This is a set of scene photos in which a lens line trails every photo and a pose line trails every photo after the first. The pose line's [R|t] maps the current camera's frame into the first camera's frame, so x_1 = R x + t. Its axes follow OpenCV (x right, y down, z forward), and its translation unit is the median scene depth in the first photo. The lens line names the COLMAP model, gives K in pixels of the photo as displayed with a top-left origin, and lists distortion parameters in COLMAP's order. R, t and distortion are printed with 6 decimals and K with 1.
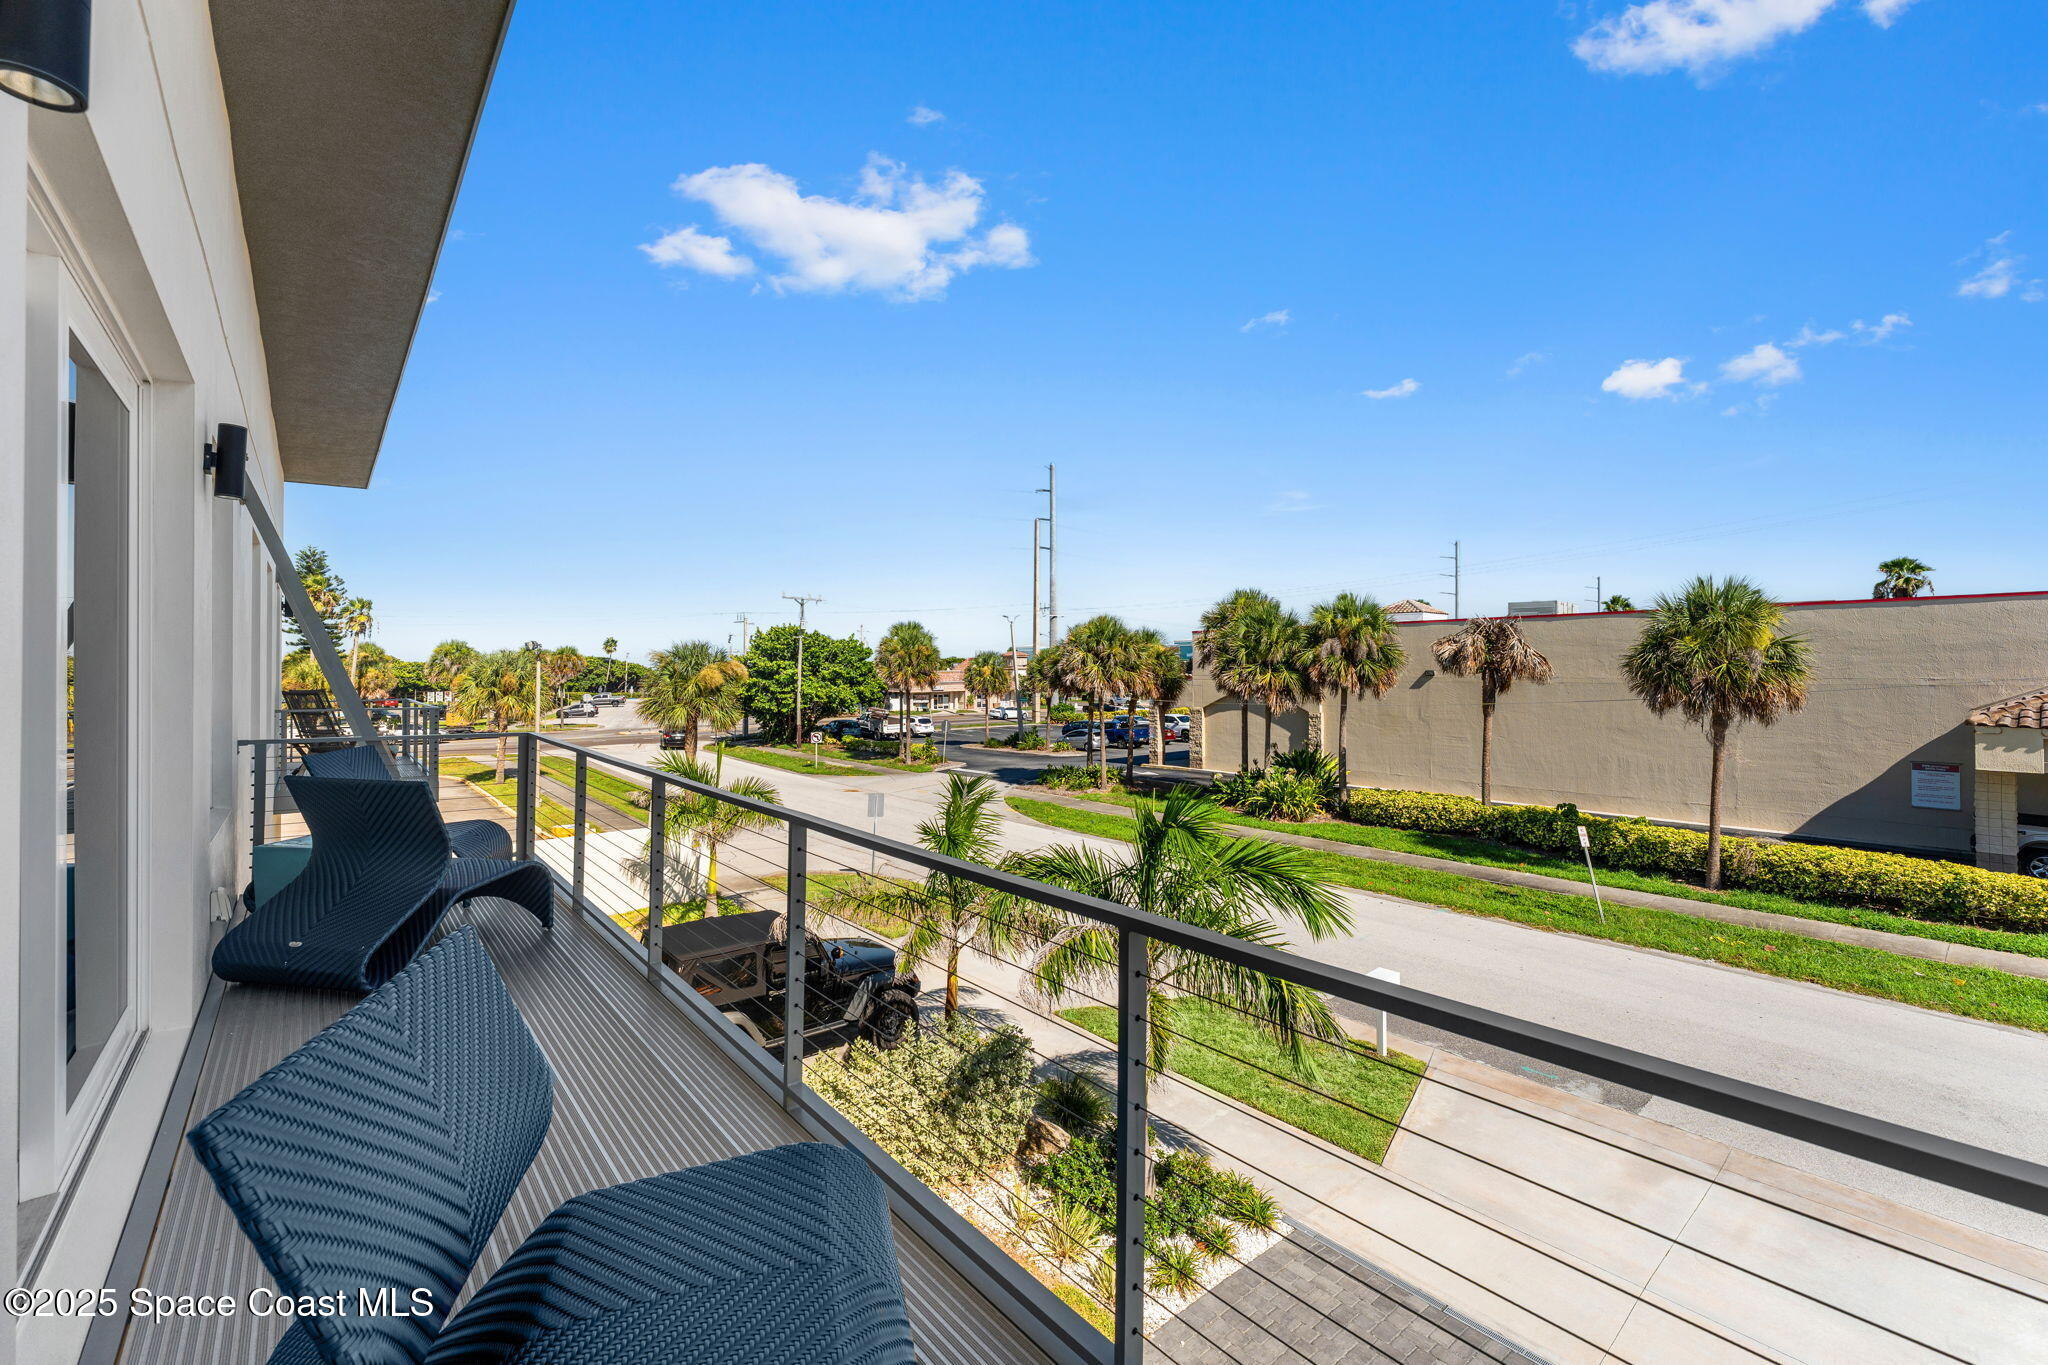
lens RADIAL K [[840.7, 0, 1017.2], [0, 840.7, 669.1], [0, 0, 1]] dist [0.002028, -0.000126]
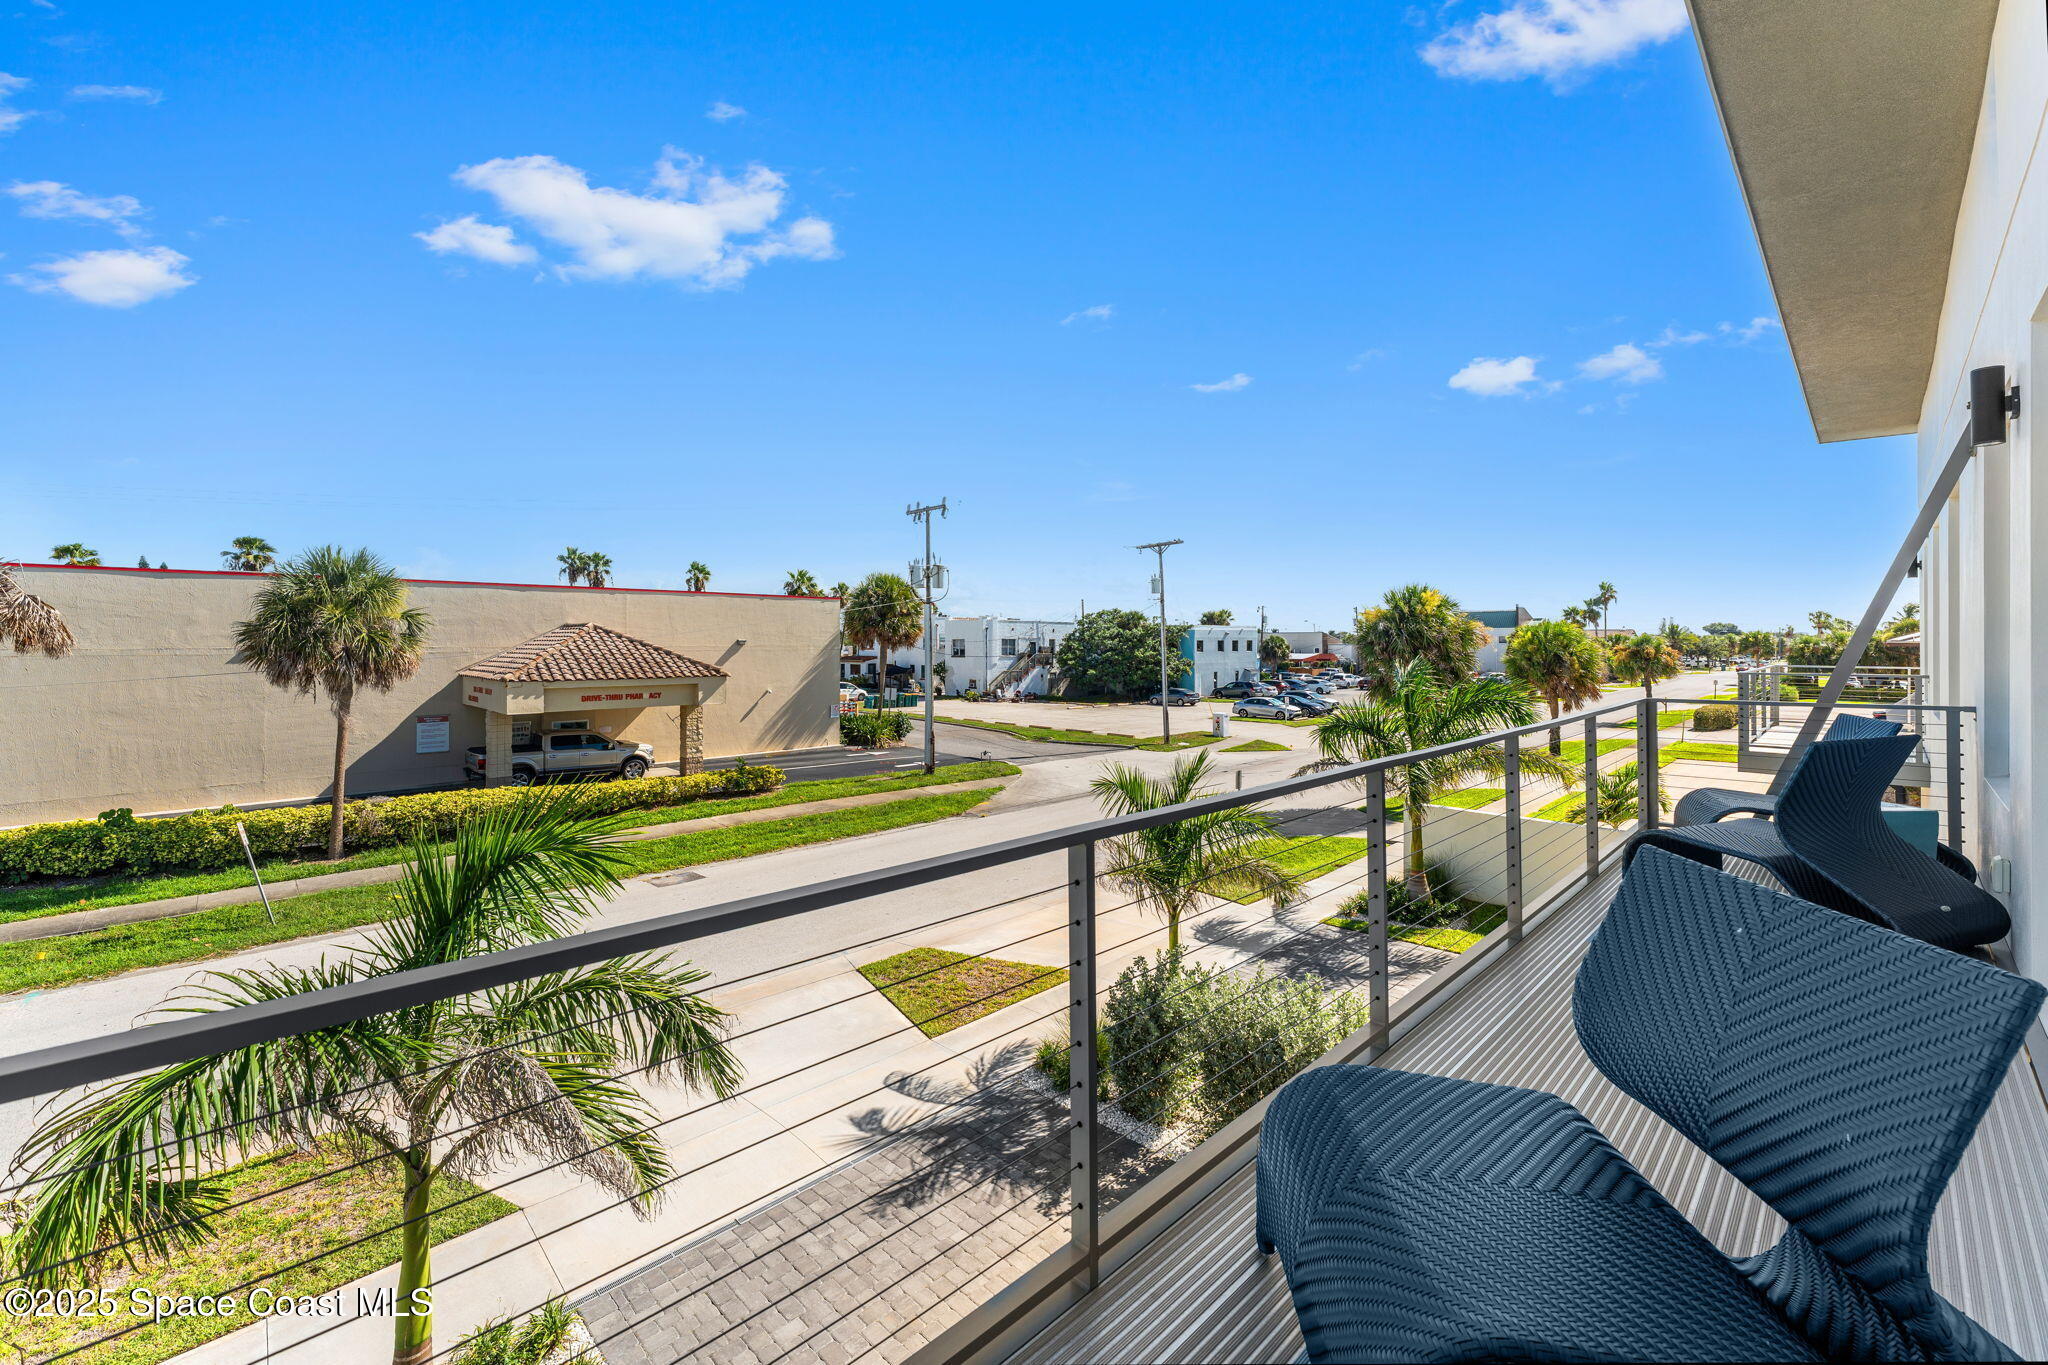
lens RADIAL K [[840.7, 0, 1033.8], [0, 840.7, 634.9], [0, 0, 1]] dist [0.002028, -0.000126]
pose [[-0.080854, 0.009201, 0.996684, -0.230391], [-0.002325, 0.999953, -0.009419, 0.003093], [-0.996723, -0.003079, -0.080829, 0.248574]]
